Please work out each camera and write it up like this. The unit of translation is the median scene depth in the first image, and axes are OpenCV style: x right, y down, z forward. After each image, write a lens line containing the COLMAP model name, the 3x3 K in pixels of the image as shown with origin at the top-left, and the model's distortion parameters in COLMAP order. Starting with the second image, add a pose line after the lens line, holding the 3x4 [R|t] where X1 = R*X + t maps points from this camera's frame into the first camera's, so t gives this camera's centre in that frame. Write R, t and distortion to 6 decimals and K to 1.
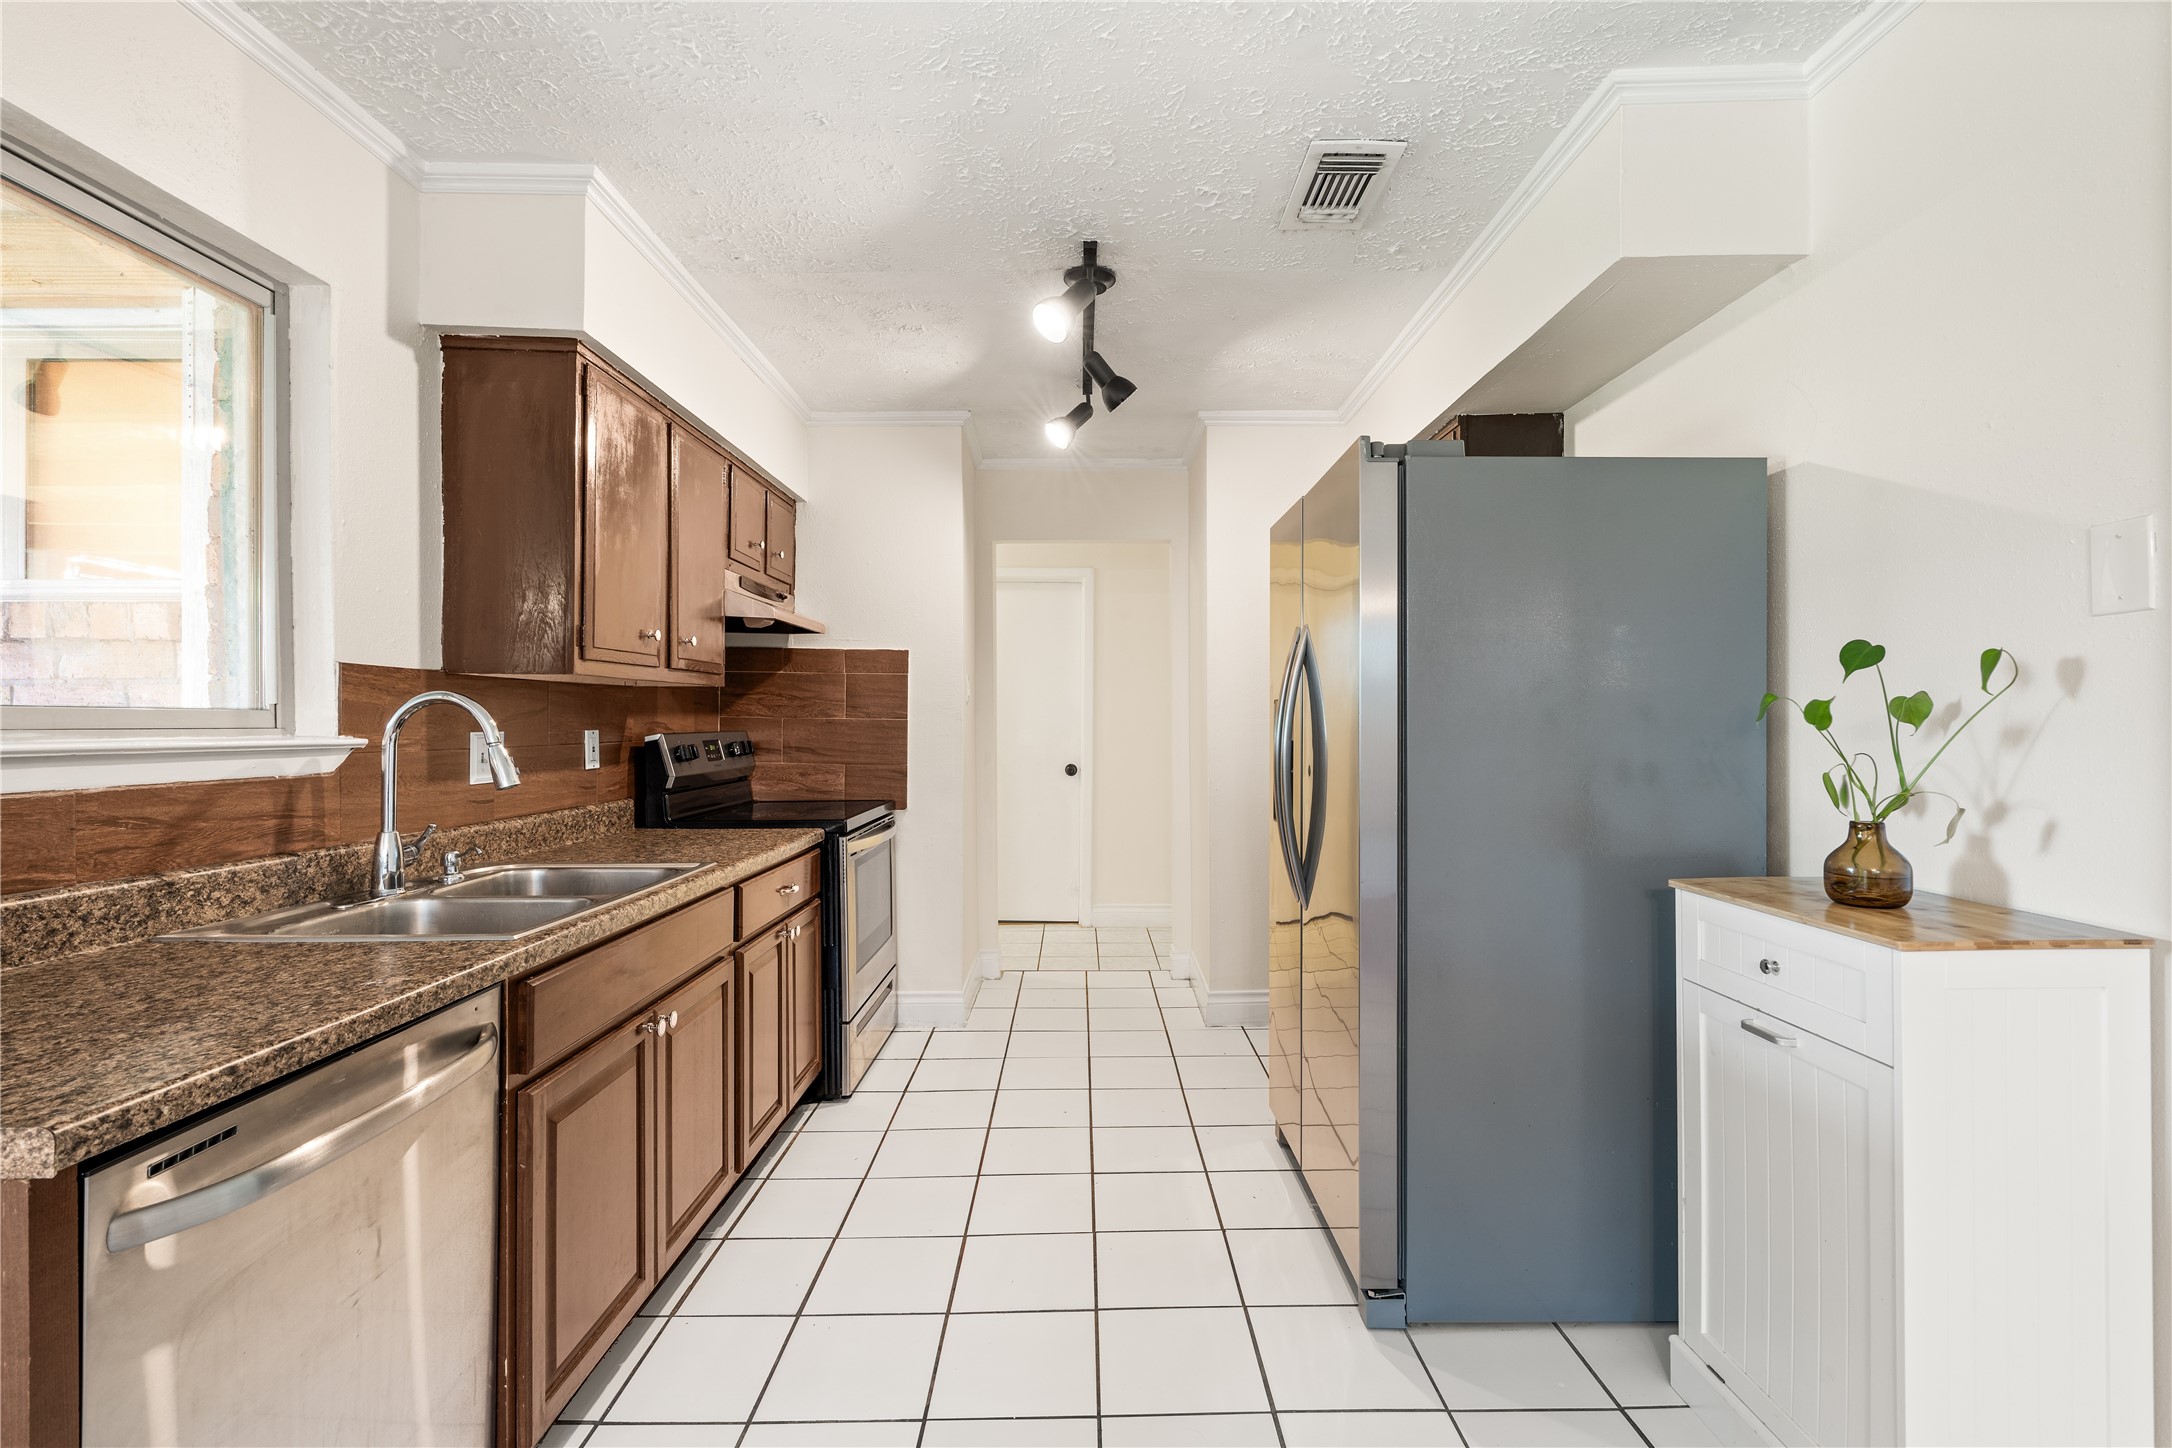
lens RADIAL K [[978.6, 0, 1089.9], [0, 978.6, 722.6], [0, 0, 1]] dist [-0.004092, 0.001565]
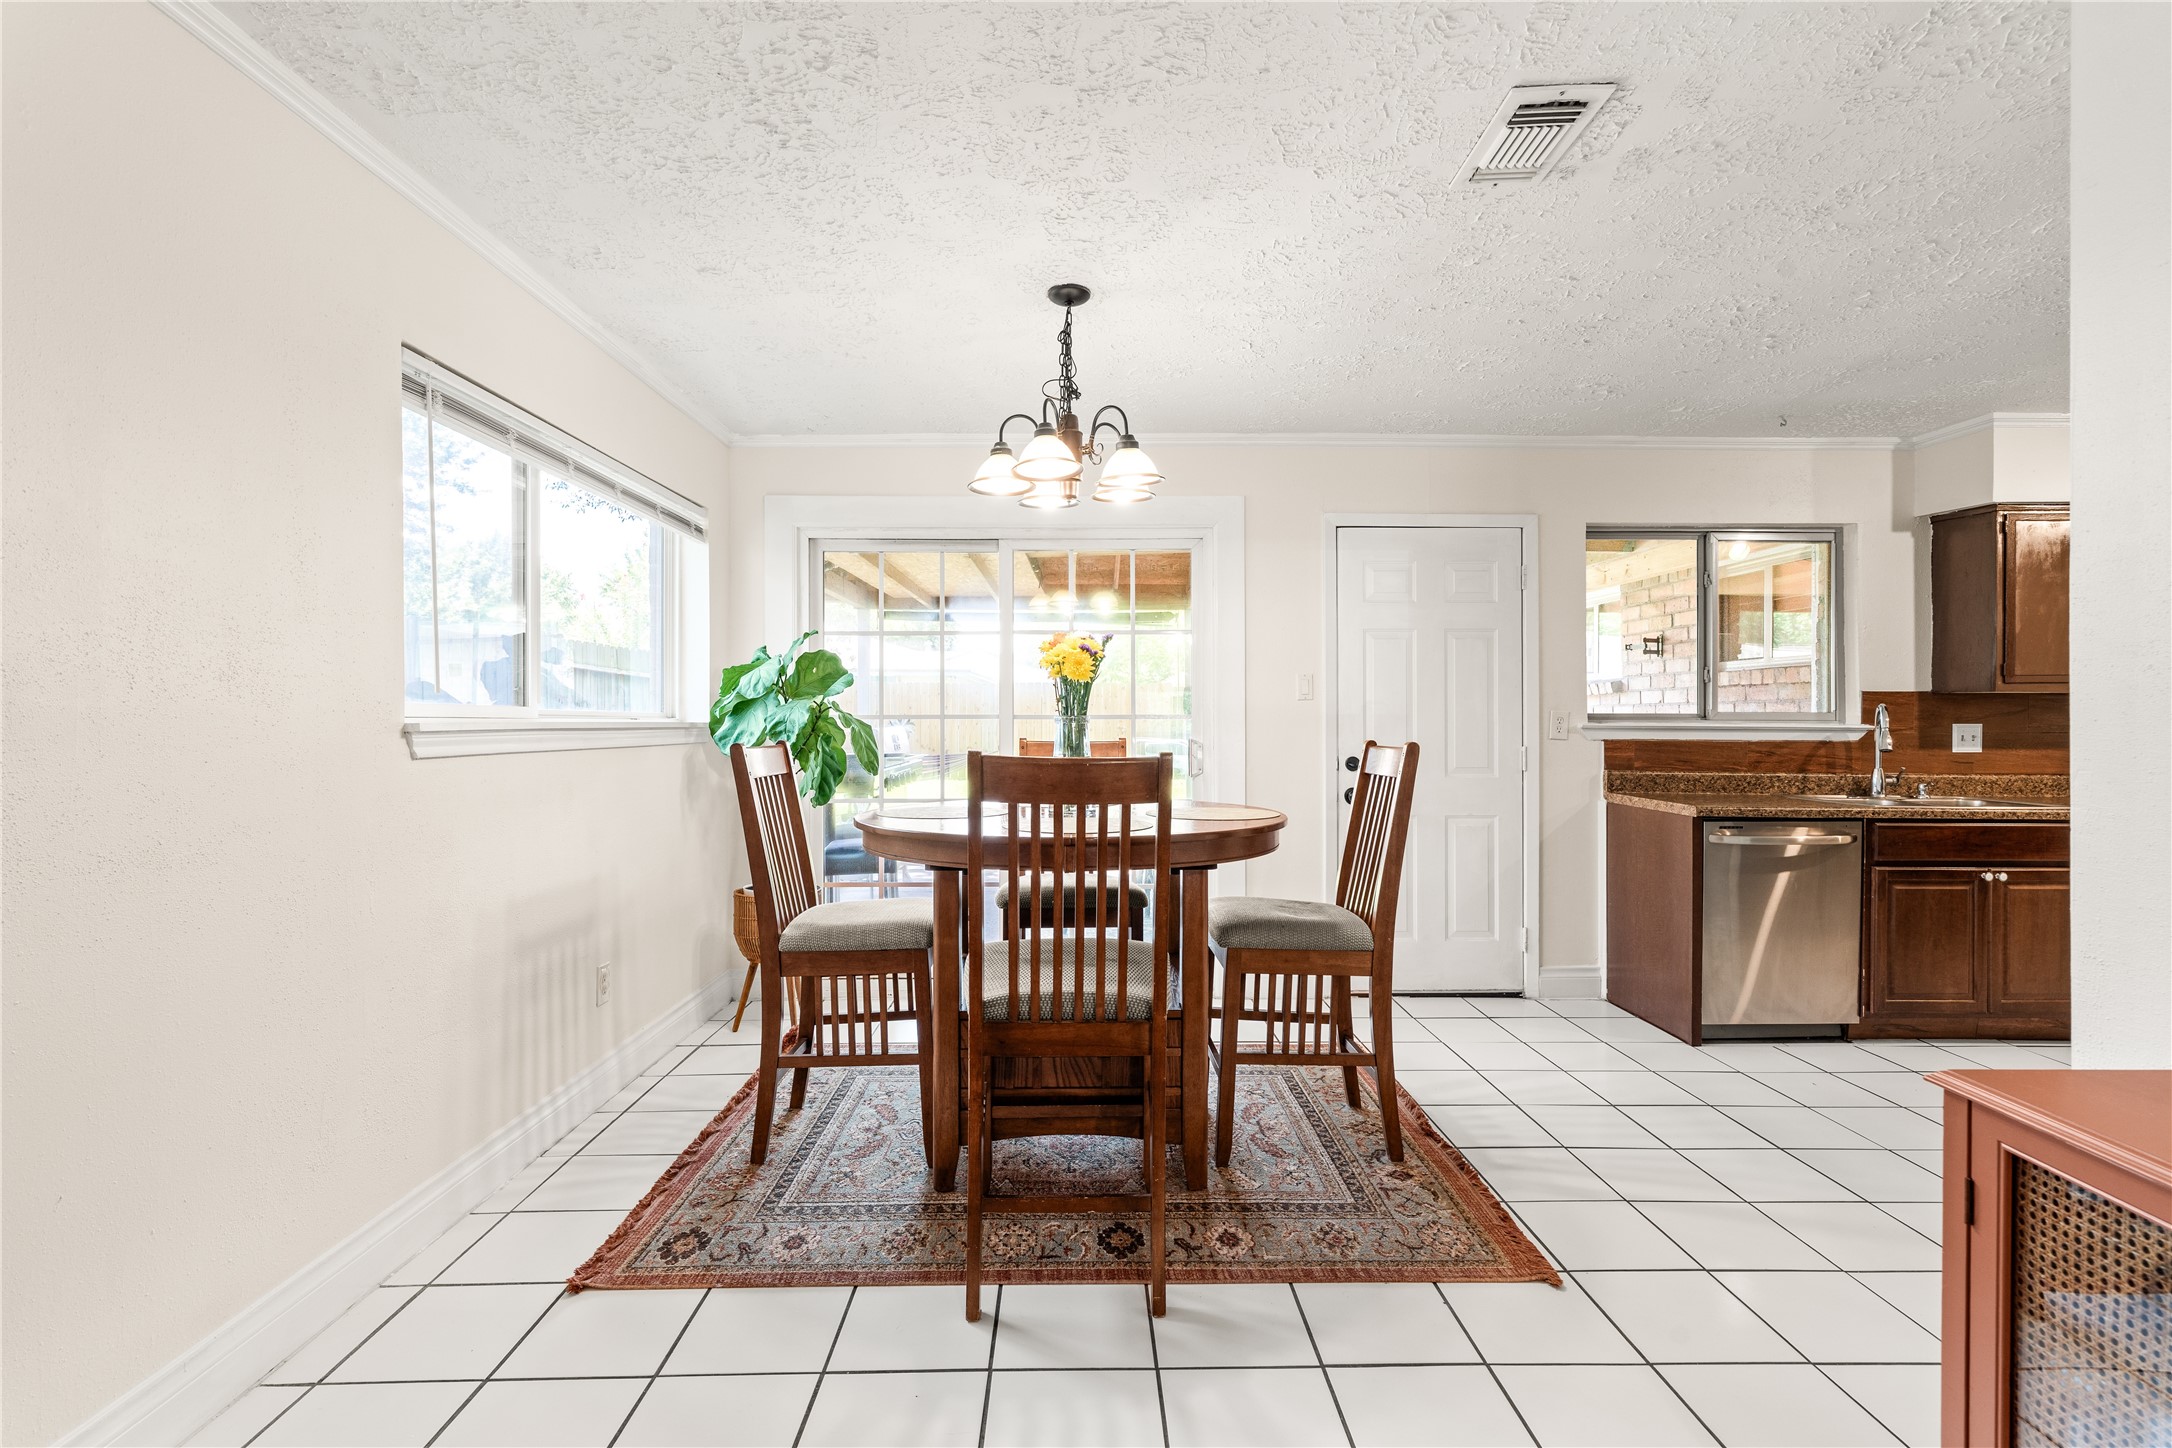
lens RADIAL K [[978.9, 0, 1089.2], [0, 978.9, 713.4], [0, 0, 1]] dist [-0.001698, 0.000150]
pose [[0.010587, 0.000429, -0.999944, 1.174274], [-0.002779, 0.999996, 0.000399, -0.006005], [0.999940, 0.002775, 0.010588, -0.637889]]
